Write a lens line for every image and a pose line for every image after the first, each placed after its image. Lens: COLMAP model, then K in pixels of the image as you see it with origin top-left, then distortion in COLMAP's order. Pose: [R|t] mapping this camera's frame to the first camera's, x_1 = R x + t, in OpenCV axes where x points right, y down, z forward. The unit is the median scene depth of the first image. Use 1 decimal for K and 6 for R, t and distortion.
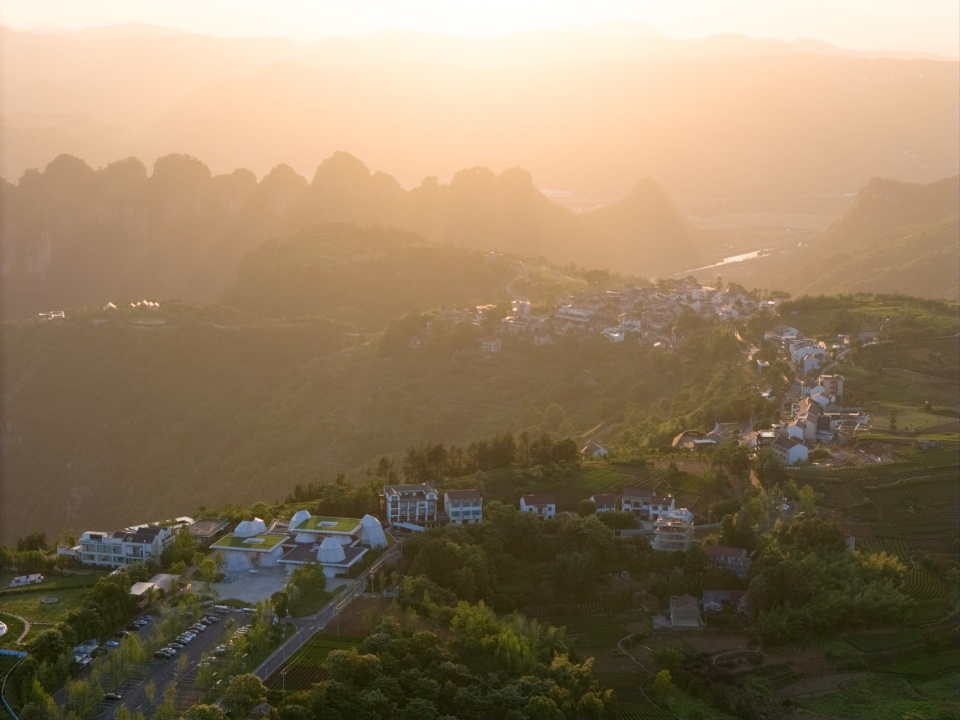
lens RADIAL K [[1942.5, 0, 451.7], [0, 1942.5, 357.6], [0, 0, 1]] dist [-0.207098, 1.303031]
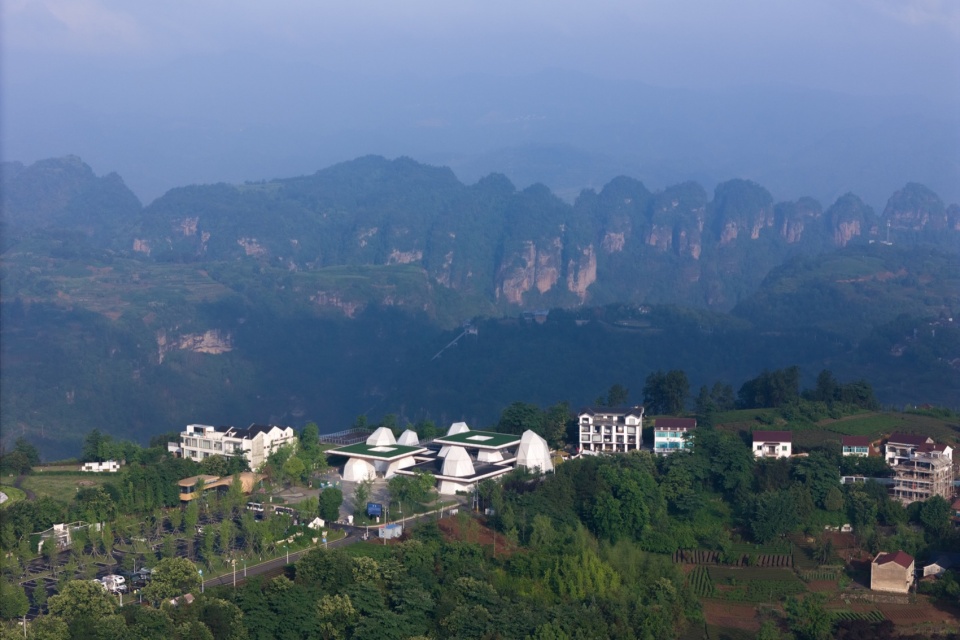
lens RADIAL K [[1933.9, 0, 476.2], [0, 1933.9, 265.6], [0, 0, 1]] dist [-0.152206, -0.099812]
pose [[0.947216, 0.031620, -0.319033, 0.180478], [-0.057997, 0.995606, -0.073518, 0.068876], [0.315307, 0.088140, 0.944888, 0.209307]]
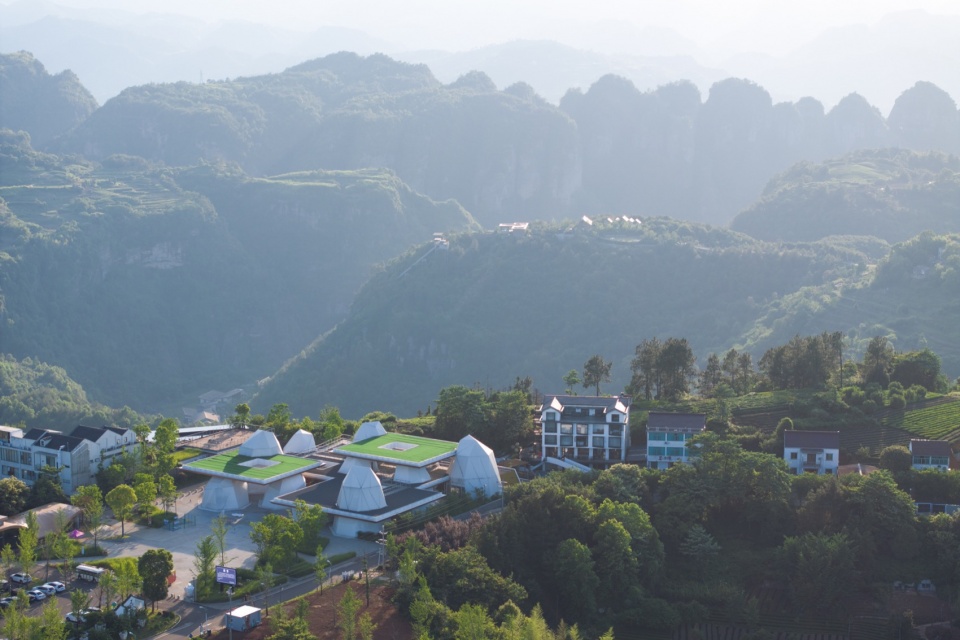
lens RADIAL K [[1937.3, 0, 464.6], [0, 1937.3, 330.3], [0, 0, 1]] dist [-0.121897, 0.806433]
pose [[0.947212, 0.059544, -0.315028, 0.125452], [-0.058964, 0.998195, 0.011380, 0.041029], [0.315138, 0.007796, 0.949014, 0.431921]]
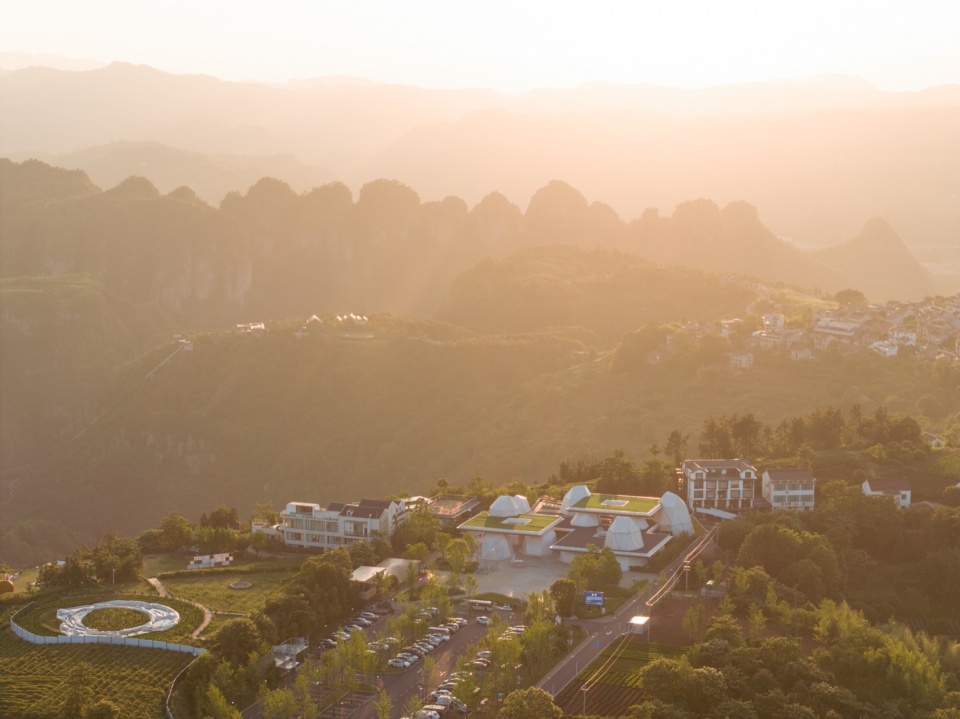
lens RADIAL K [[1942.5, 0, 451.7], [0, 1942.5, 357.1], [0, 0, 1]] dist [-0.207098, 1.303031]
pose [[0.994750, 0.018474, -0.100655, -0.049263], [-0.021840, 0.999235, -0.032443, 0.052126], [0.099979, 0.034471, 0.994392, 0.239988]]
